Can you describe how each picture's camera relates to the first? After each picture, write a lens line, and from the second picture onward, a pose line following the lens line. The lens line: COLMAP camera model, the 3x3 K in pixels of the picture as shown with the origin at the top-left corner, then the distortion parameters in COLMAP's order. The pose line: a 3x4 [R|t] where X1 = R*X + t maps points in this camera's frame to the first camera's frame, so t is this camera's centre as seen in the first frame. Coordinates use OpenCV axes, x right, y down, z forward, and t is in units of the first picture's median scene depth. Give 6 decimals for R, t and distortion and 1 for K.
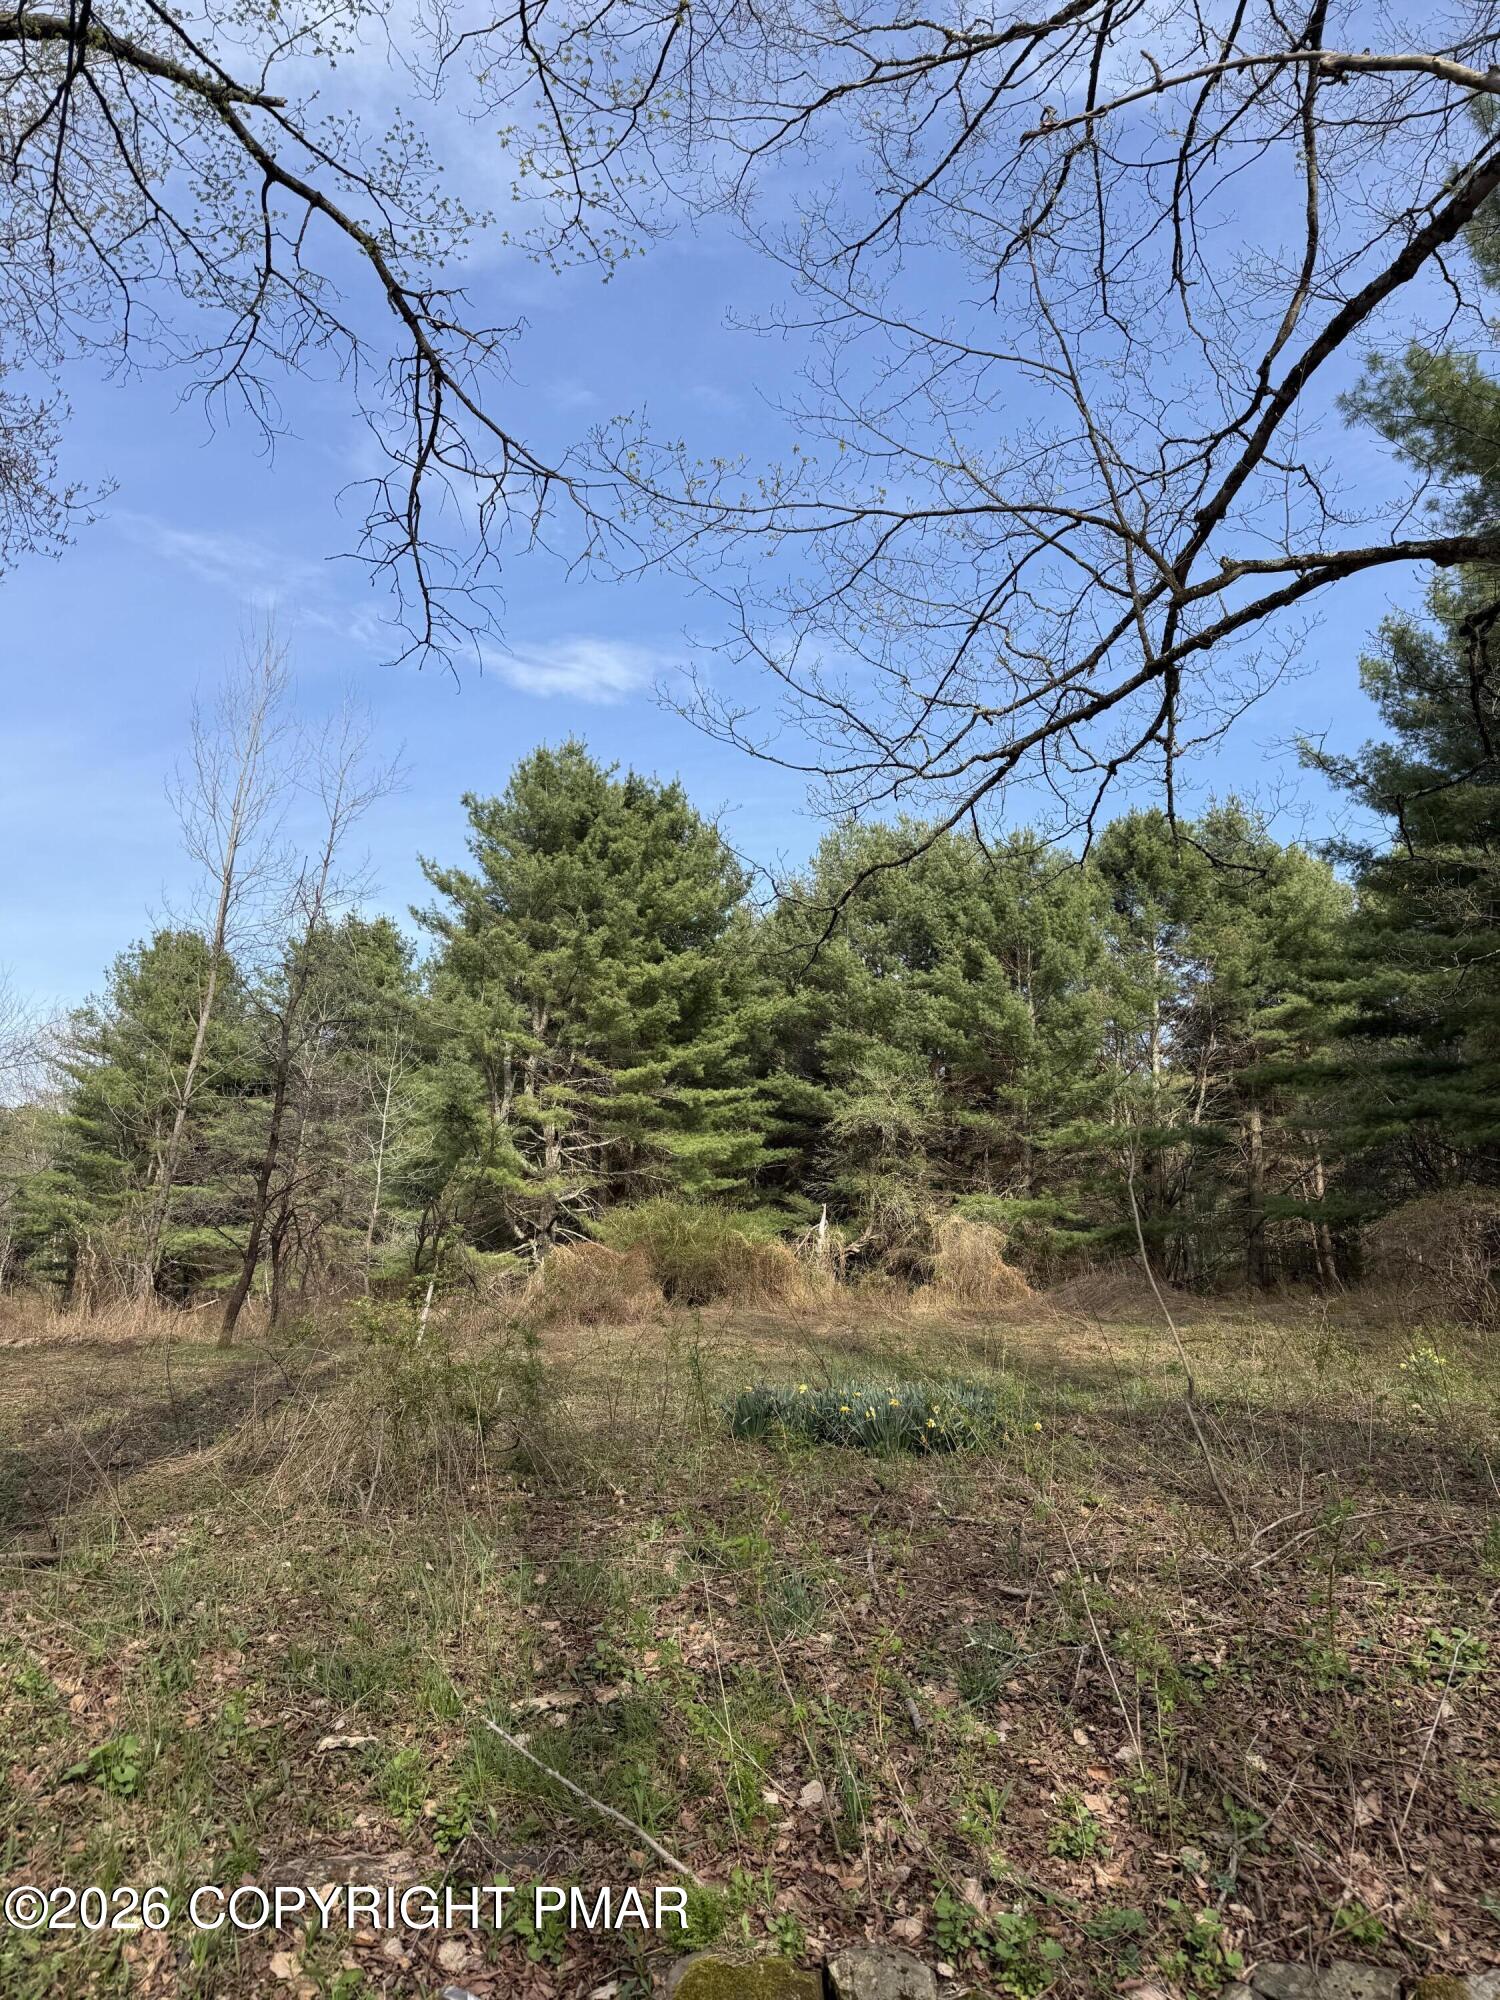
lens RADIAL K [[1430.0, 0, 743.8], [0, 1430.0, 993.9], [0, 0, 1]] dist [0.081394, -0.008358]
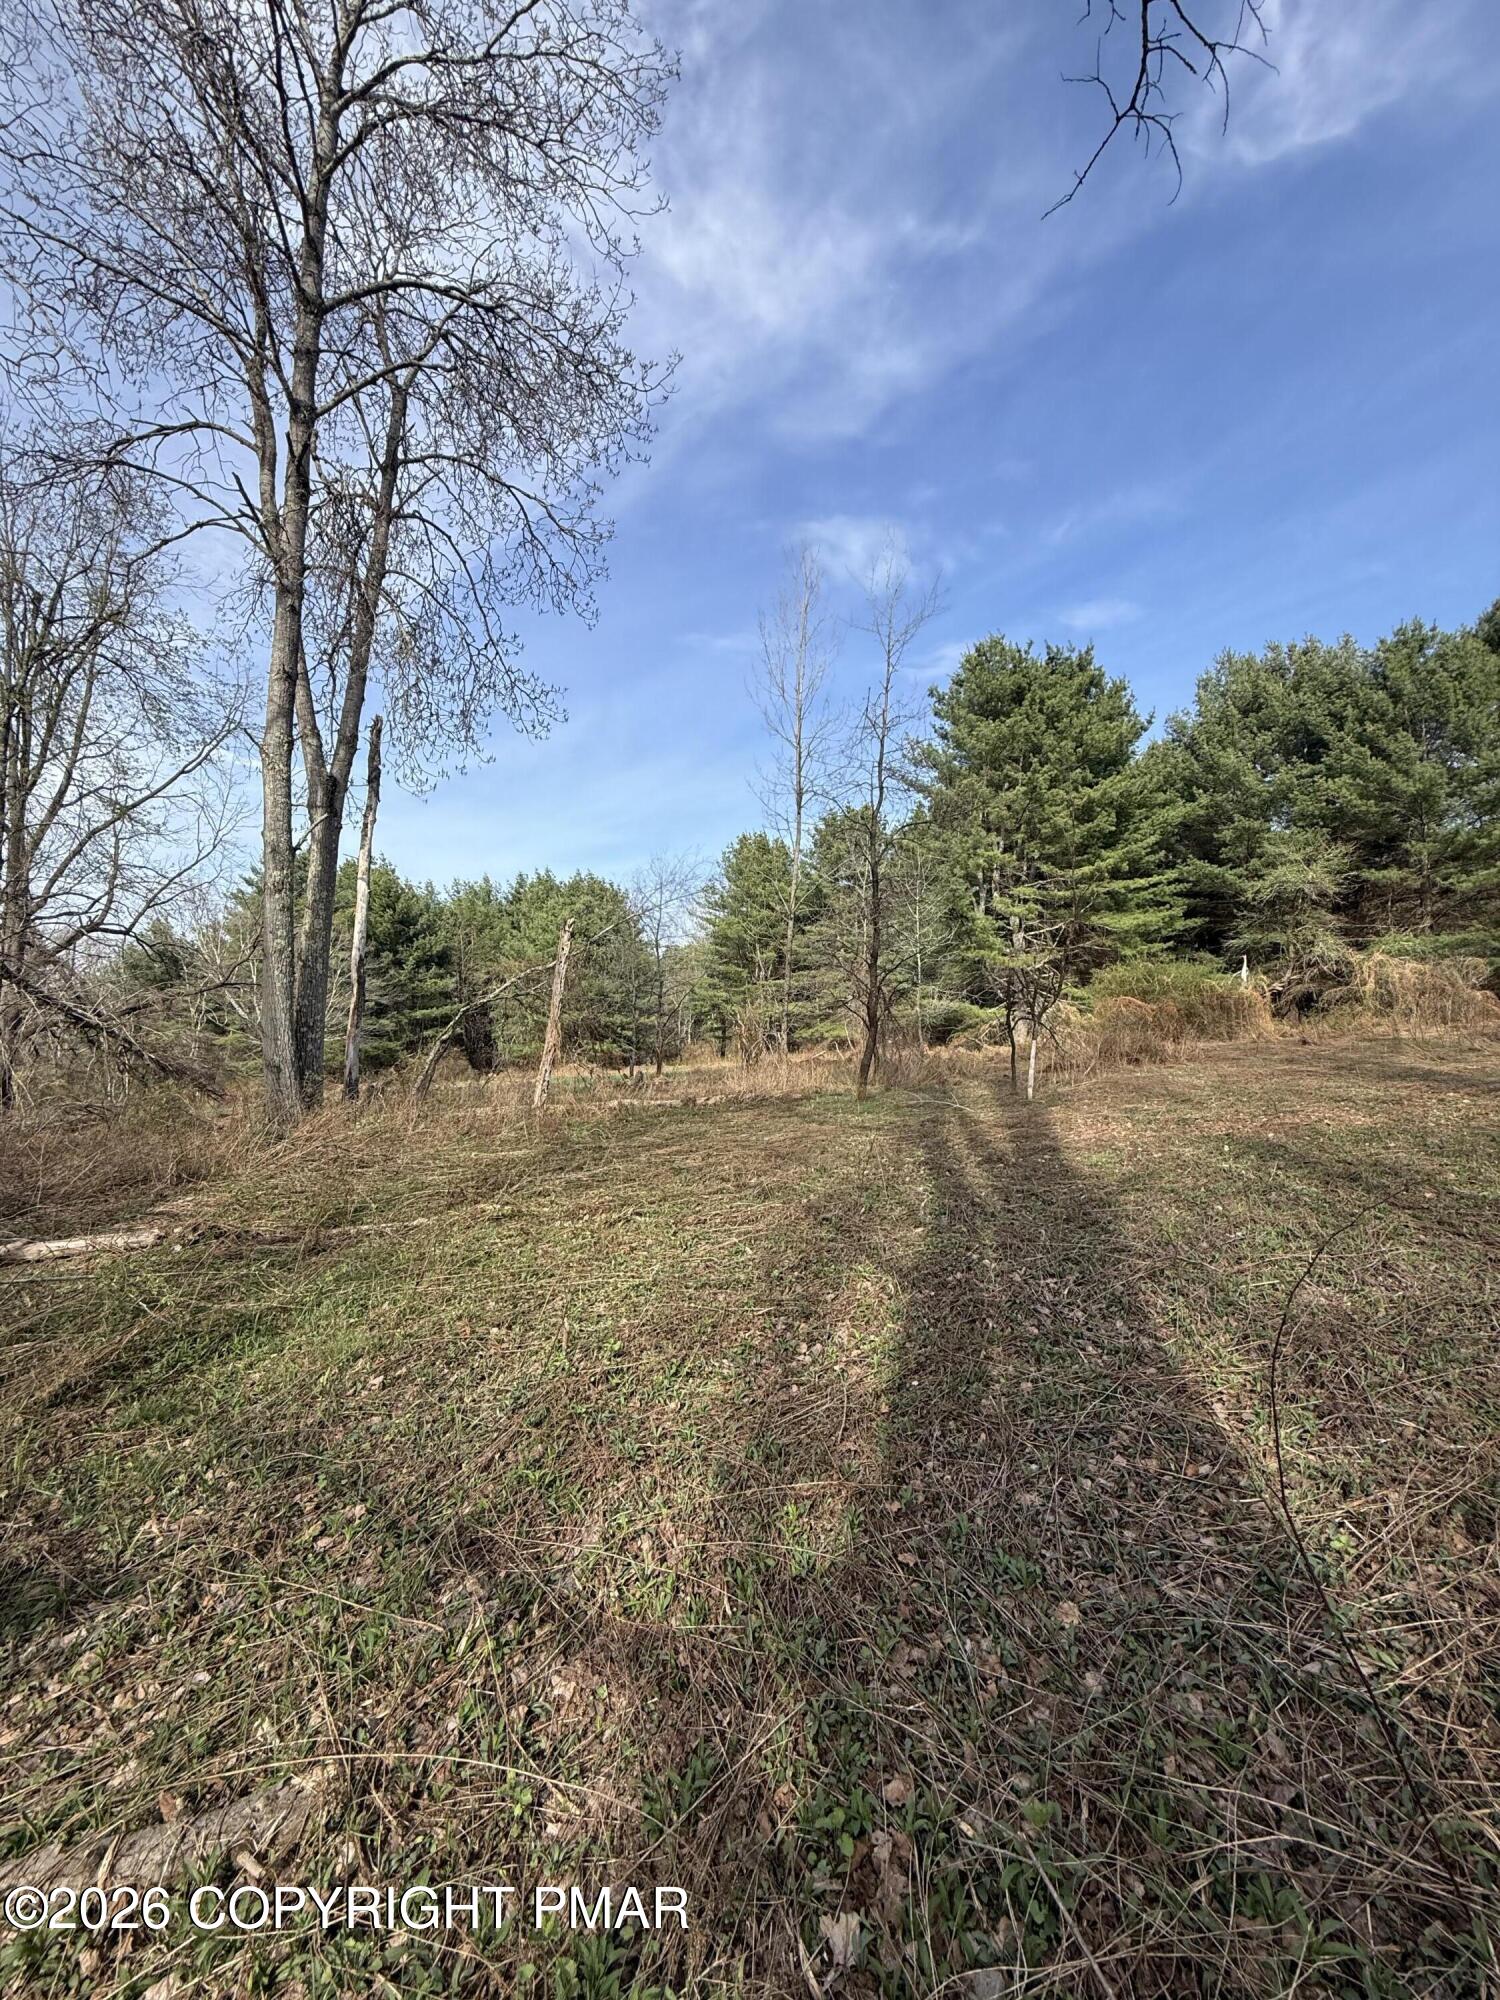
lens RADIAL K [[793.0, 0, 744.5], [0, 793.0, 992.3], [0, 0, 1]] dist [-0.002980, 0.000725]
pose [[0.921143, -0.075613, -0.381810, -0.086267], [0.135179, 0.982036, 0.131649, 0.023932], [0.364997, -0.172880, 0.914817, 0.171962]]
